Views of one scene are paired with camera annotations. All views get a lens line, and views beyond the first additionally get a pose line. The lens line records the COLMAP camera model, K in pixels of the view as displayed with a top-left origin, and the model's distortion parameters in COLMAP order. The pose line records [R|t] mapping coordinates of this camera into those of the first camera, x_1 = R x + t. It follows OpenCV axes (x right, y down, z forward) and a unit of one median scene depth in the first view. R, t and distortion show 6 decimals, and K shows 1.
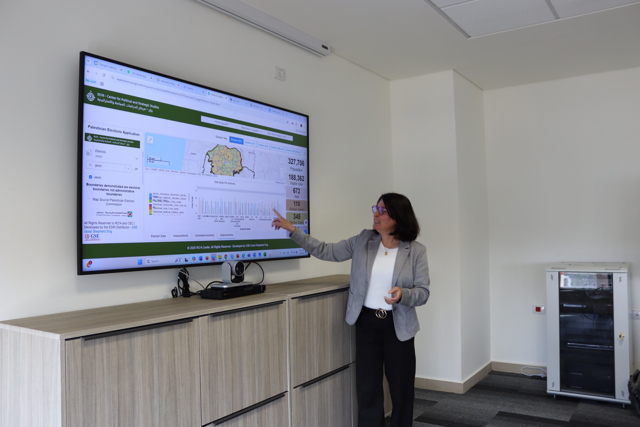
lens RADIAL K [[534.7, 0, 320.0], [0, 534.7, 213.5], [0, 0, 1]] dist [-0.139481, 0.002479]
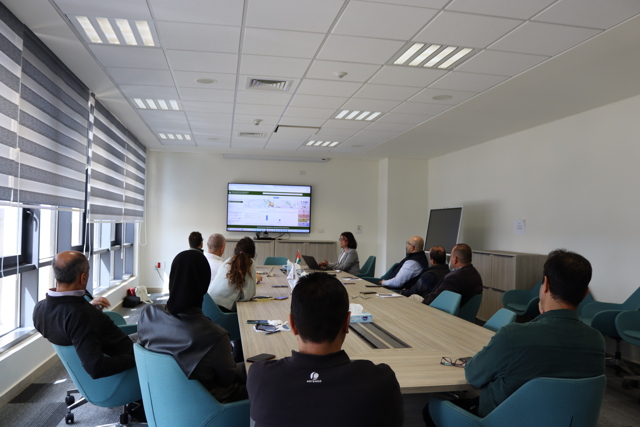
lens RADIAL K [[534.7, 0, 320.0], [0, 534.7, 213.5], [0, 0, 1]] dist [-0.139481, 0.002479]
pose [[0.718463, 0.019800, -0.695283, 2.767099], [-0.011959, 0.999799, 0.016114, -0.102525], [0.695462, -0.003262, 0.718555, -1.482545]]
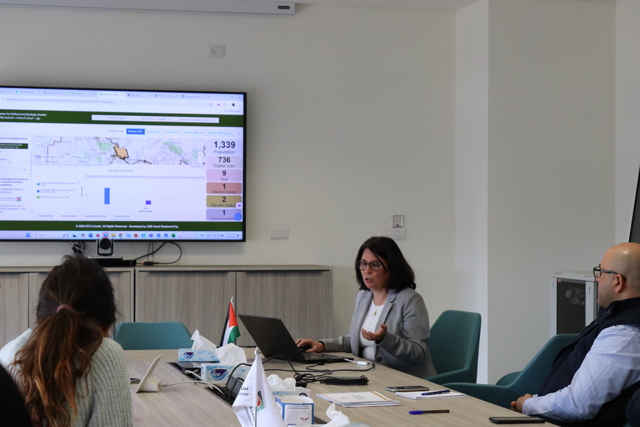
lens RADIAL K [[1611.9, 0, 320.0], [0, 1611.9, 213.5], [0, 0, 1]] dist [0.120574, 0.068172]
pose [[0.747986, 0.019359, -0.663432, 2.598396], [0.005701, 0.999350, 0.035589, -0.092138], [0.663690, -0.030402, 0.747390, -1.391906]]
